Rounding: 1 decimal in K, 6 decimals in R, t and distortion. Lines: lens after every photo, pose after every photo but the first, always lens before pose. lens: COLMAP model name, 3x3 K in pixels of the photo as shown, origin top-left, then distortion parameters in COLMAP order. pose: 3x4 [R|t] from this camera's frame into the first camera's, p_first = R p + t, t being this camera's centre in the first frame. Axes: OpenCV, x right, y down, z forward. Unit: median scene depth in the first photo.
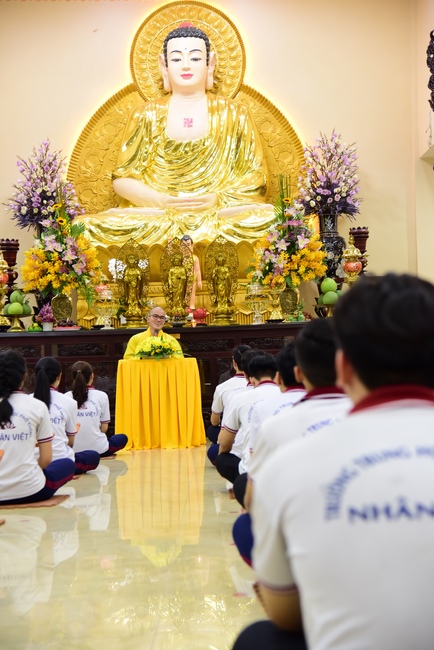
lens RADIAL K [[1045.1, 0, 218.7], [0, 1045.1, 325.9], [0, 0, 1]] dist [0.373315, 0.000000]
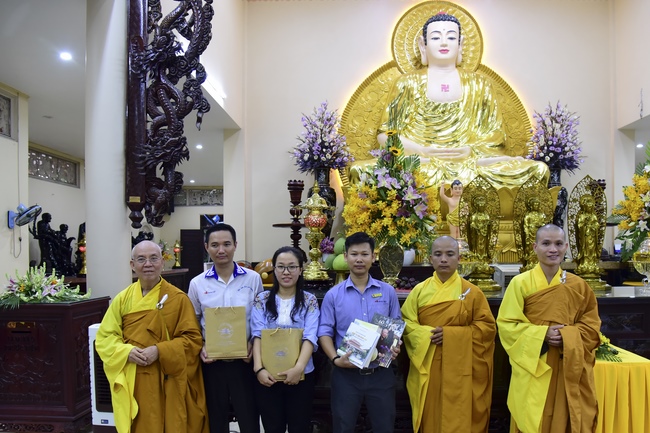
lens RADIAL K [[445.9, 0, 338.5], [0, 445.9, 248.7], [0, 0, 1]] dist [-0.083244, 0.044230]
pose [[0.999535, 0.030011, -0.005333, -0.141142], [-0.029743, 0.998554, 0.044773, -0.029420], [0.006669, -0.044594, 0.998983, 0.496723]]
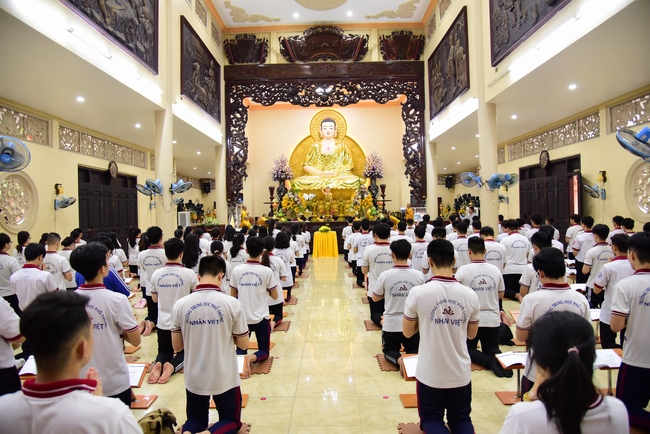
lens RADIAL K [[445.9, 0, 323.5], [0, 445.9, 214.1], [0, 0, 1]] dist [-0.083244, 0.044230]
pose [[0.999888, 0.014554, -0.003412, -0.036400], [-0.014333, 0.998241, 0.057535, -0.074920], [0.004244, -0.057480, 0.998338, -0.312925]]
